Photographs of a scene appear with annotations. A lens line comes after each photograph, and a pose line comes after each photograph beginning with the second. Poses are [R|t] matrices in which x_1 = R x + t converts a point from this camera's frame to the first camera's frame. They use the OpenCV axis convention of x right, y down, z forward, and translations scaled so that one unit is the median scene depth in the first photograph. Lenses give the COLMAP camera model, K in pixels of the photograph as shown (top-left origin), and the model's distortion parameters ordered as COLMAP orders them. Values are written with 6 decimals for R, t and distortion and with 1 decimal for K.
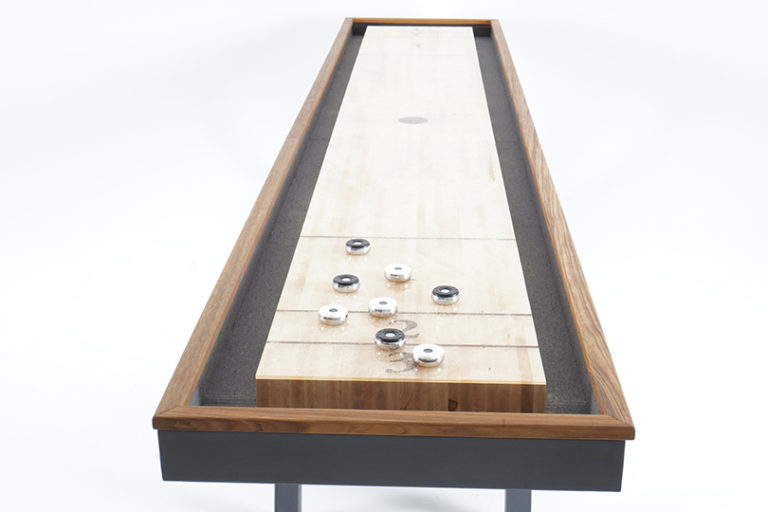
lens RADIAL K [[1178.8, 0, 401.3], [0, 1178.8, 255.4], [0, 0, 1]] dist [-0.000344, -0.089040]
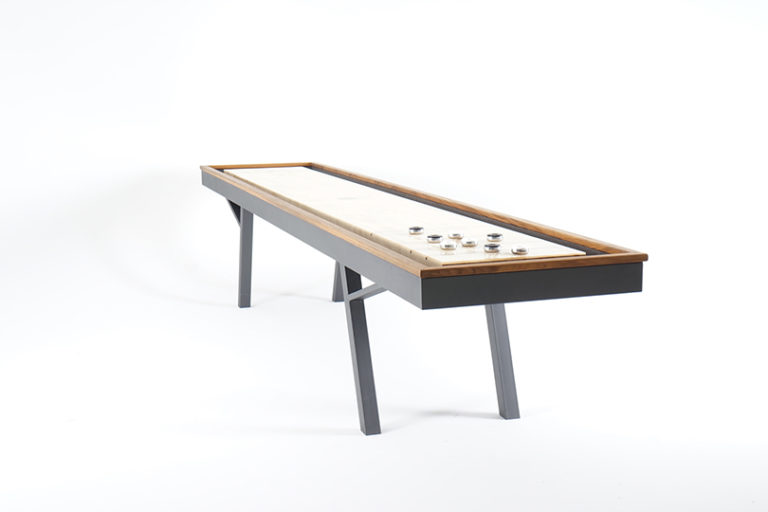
lens RADIAL K [[1178.8, 0, 401.3], [0, 1178.8, 255.4], [0, 0, 1]] dist [-0.000344, -0.089040]
pose [[0.937608, -0.079918, 0.338386, -0.752553], [0.142127, 0.976297, -0.163231, 0.358006], [-0.317320, 0.201141, 0.926742, -0.629618]]
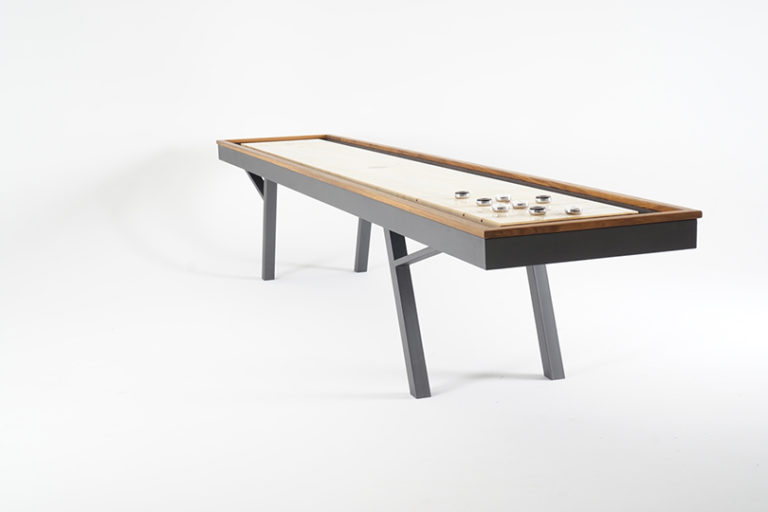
lens RADIAL K [[1178.8, 0, 401.3], [0, 1178.8, 255.4], [0, 0, 1]] dist [-0.000344, -0.089040]
pose [[0.928222, -0.109103, 0.355669, -0.875420], [0.168687, 0.975534, -0.140988, 0.362210], [-0.331585, 0.190865, 0.923916, -0.603262]]
